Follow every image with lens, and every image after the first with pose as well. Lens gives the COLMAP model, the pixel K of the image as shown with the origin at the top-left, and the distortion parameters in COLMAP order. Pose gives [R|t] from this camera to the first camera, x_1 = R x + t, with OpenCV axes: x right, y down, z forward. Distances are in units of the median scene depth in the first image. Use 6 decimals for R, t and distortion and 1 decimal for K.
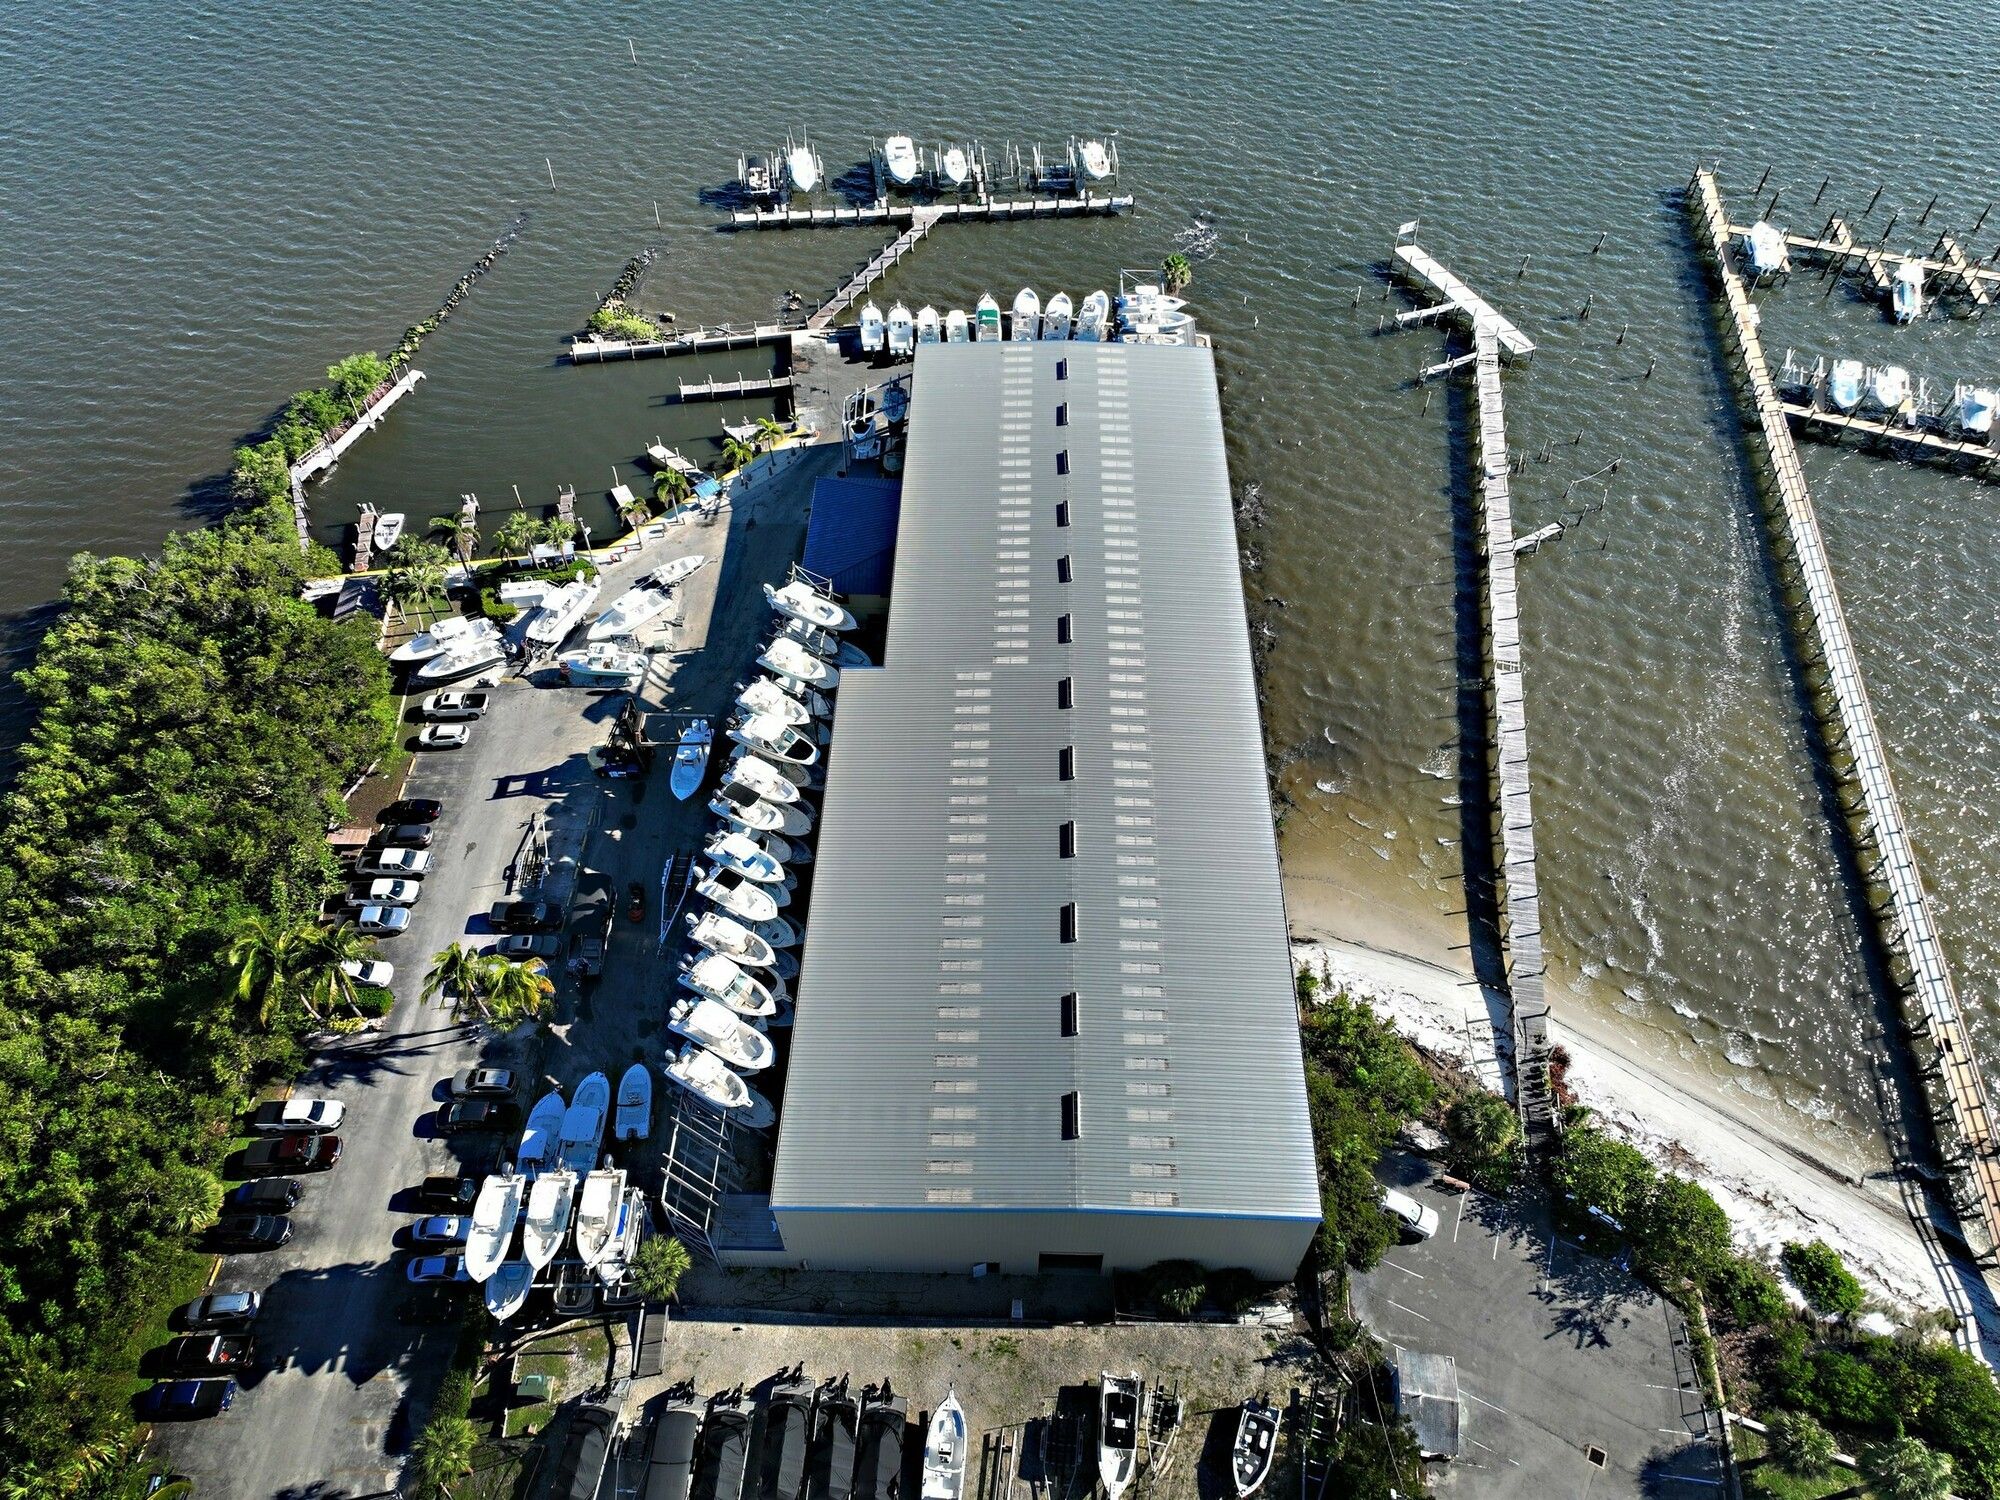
lens RADIAL K [[1400.6, 0, 1000.0], [0, 1400.6, 750.0], [0, 0, 1]] dist [0.006798, 0.007684]
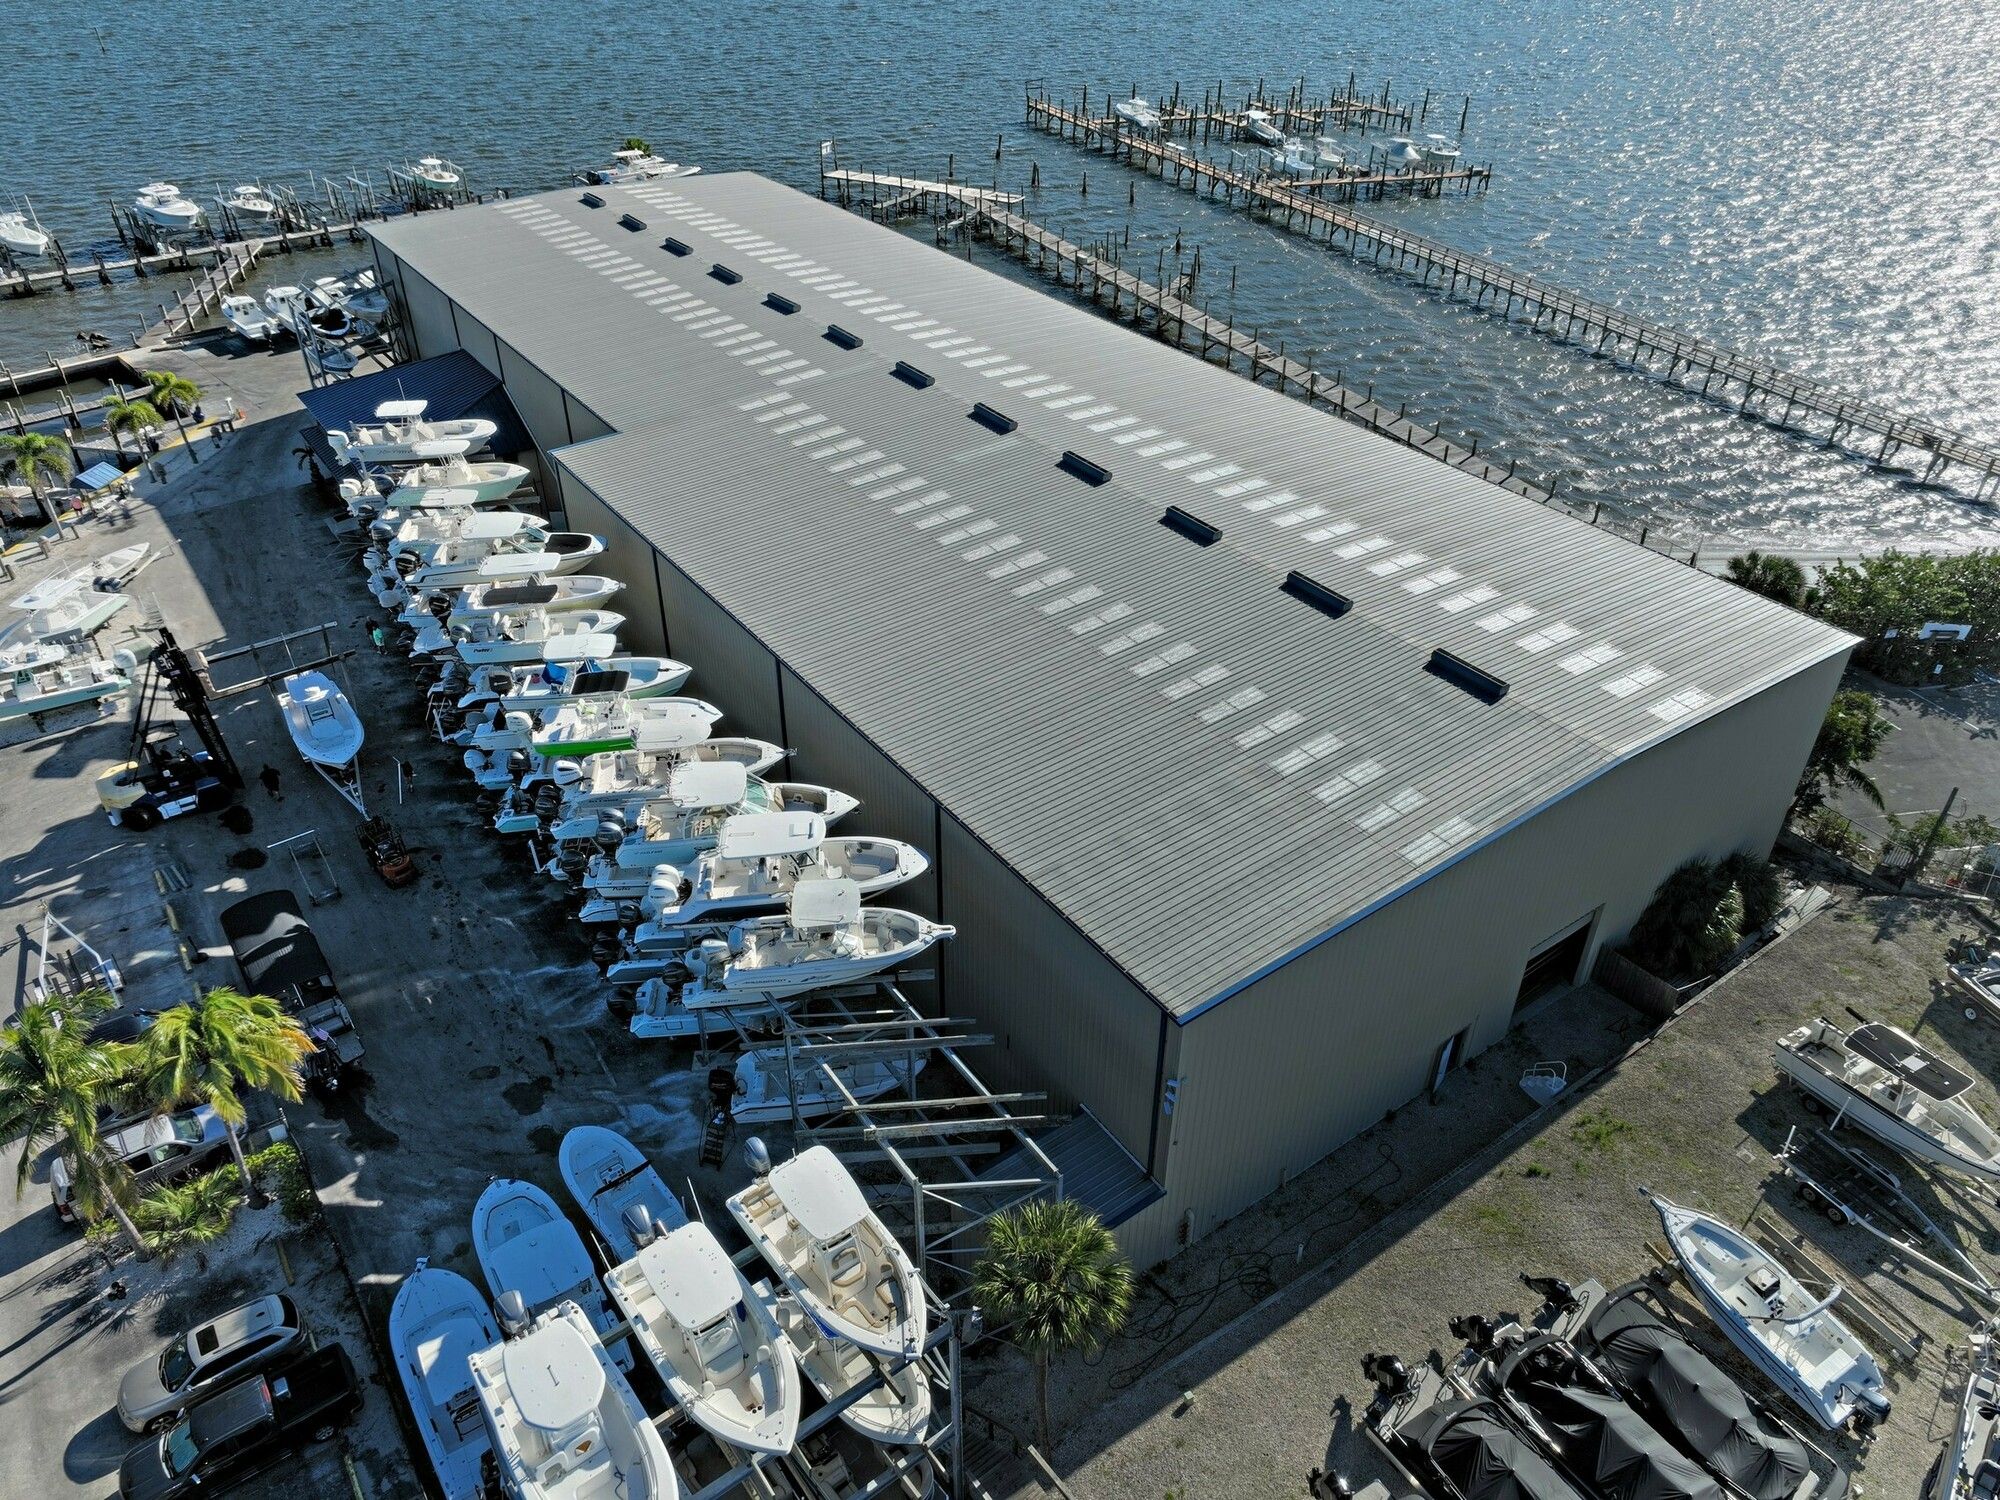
lens RADIAL K [[1400.6, 0, 1000.0], [0, 1400.6, 750.0], [0, 0, 1]] dist [0.006798, 0.007684]
pose [[0.802020, -0.342348, 0.489450, -0.372035], [0.460037, 0.876695, -0.140614, 0.277817], [-0.380960, 0.337940, 0.860620, 0.602448]]
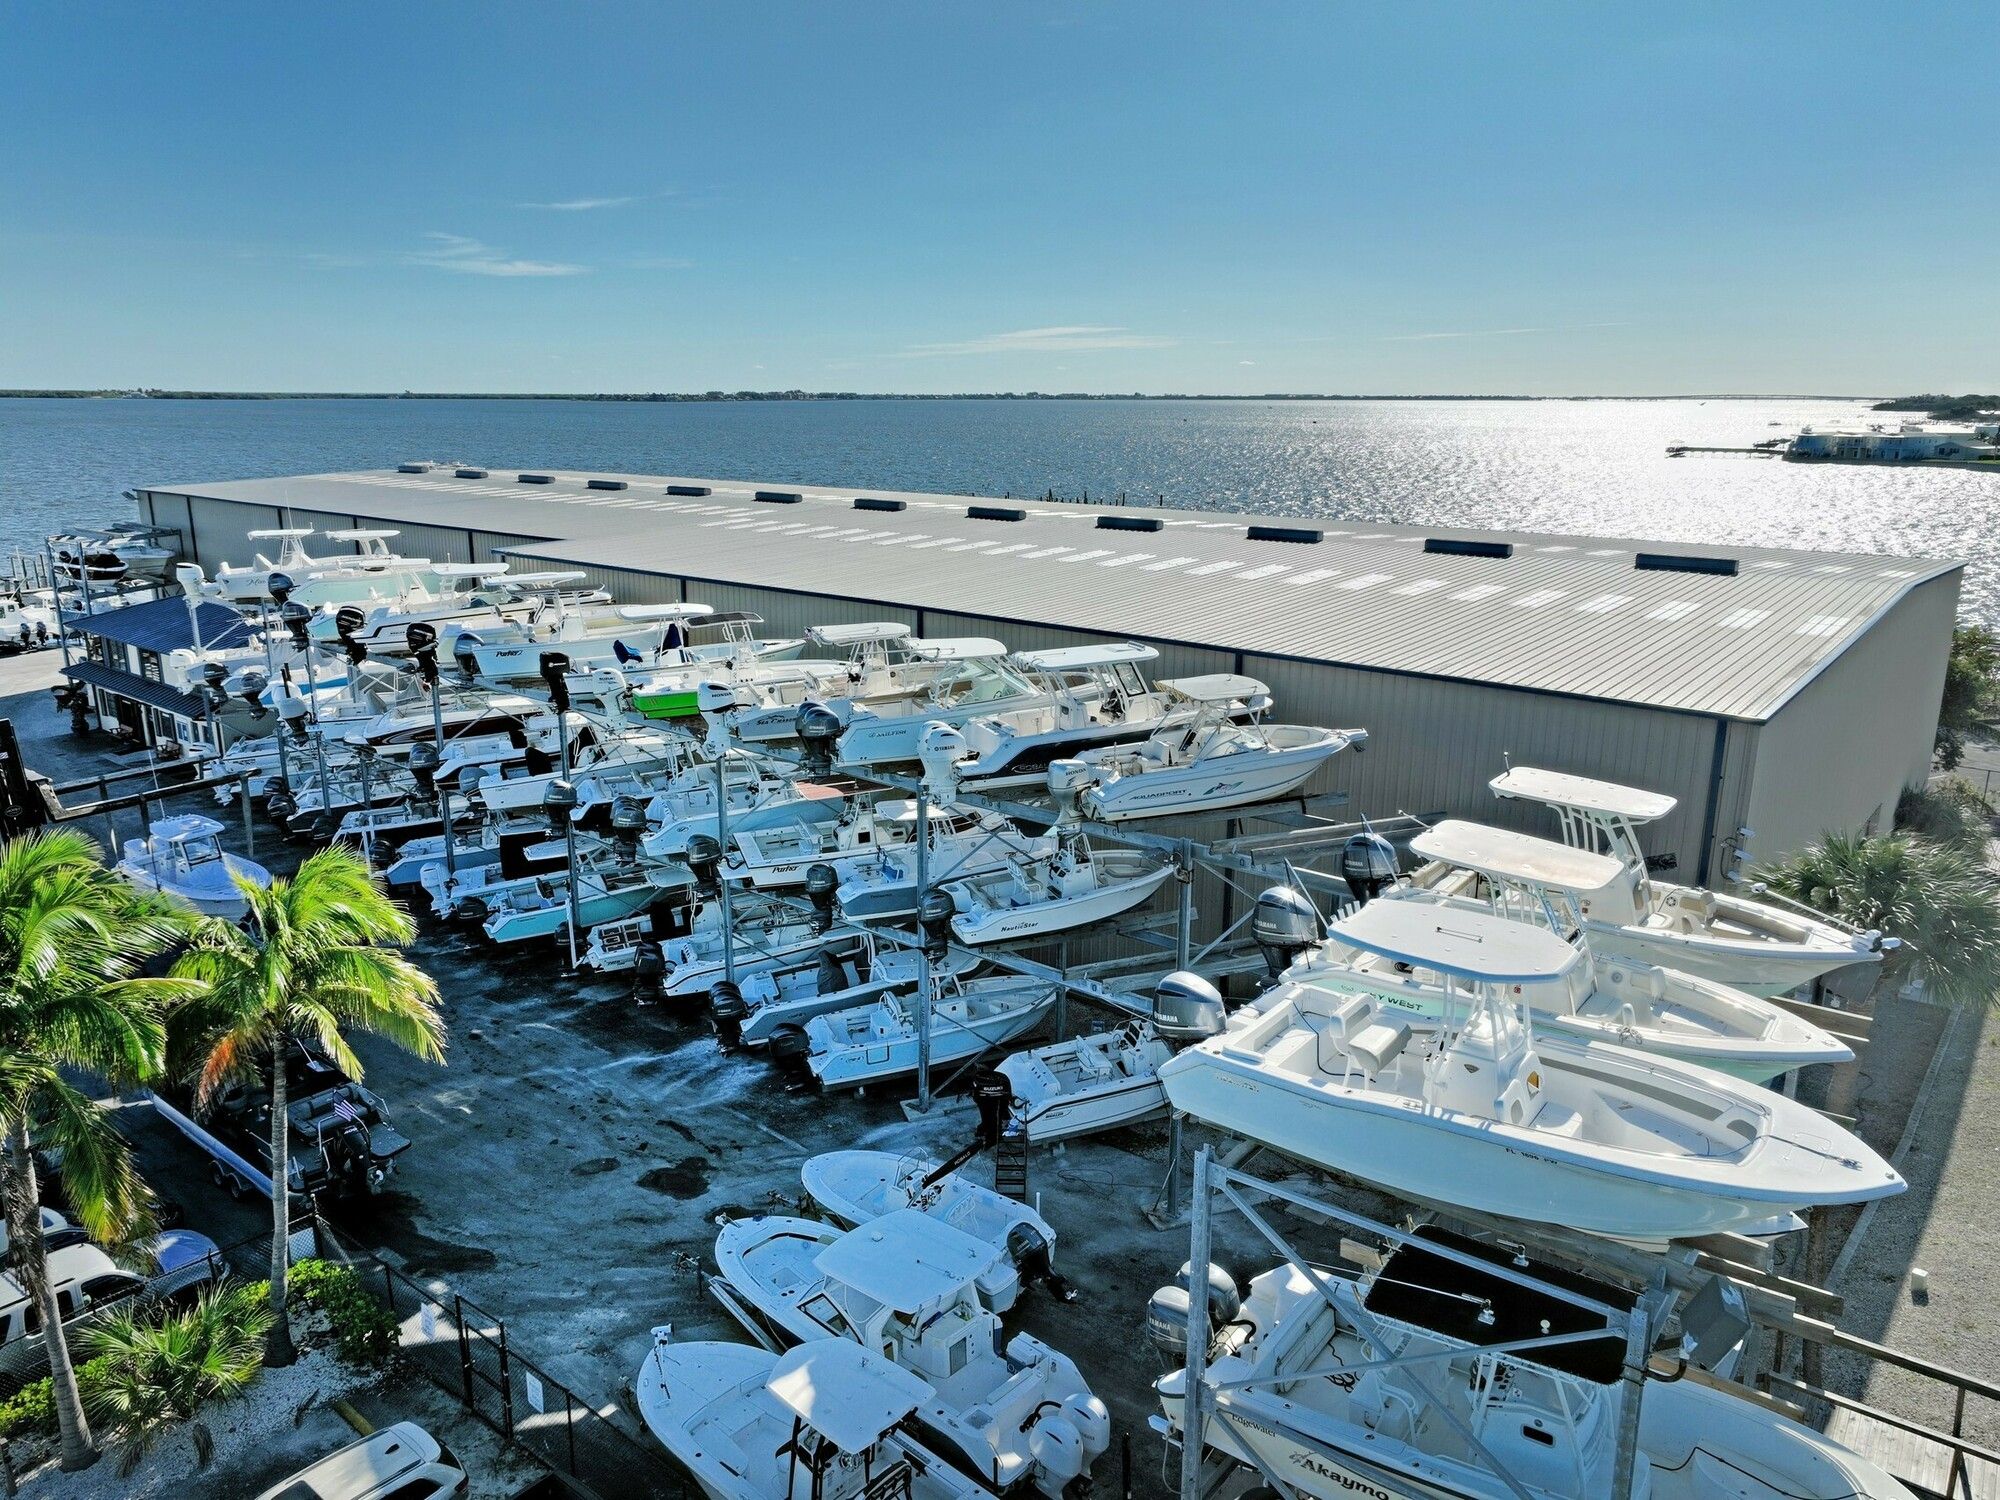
lens RADIAL K [[1400.6, 0, 1000.0], [0, 1400.6, 750.0], [0, 0, 1]] dist [0.006798, 0.007684]
pose [[0.619521, -0.197547, 0.759716, -0.495320], [0.604401, 0.737602, -0.301070, 0.310225], [-0.500893, 0.645692, 0.576358, 0.870188]]
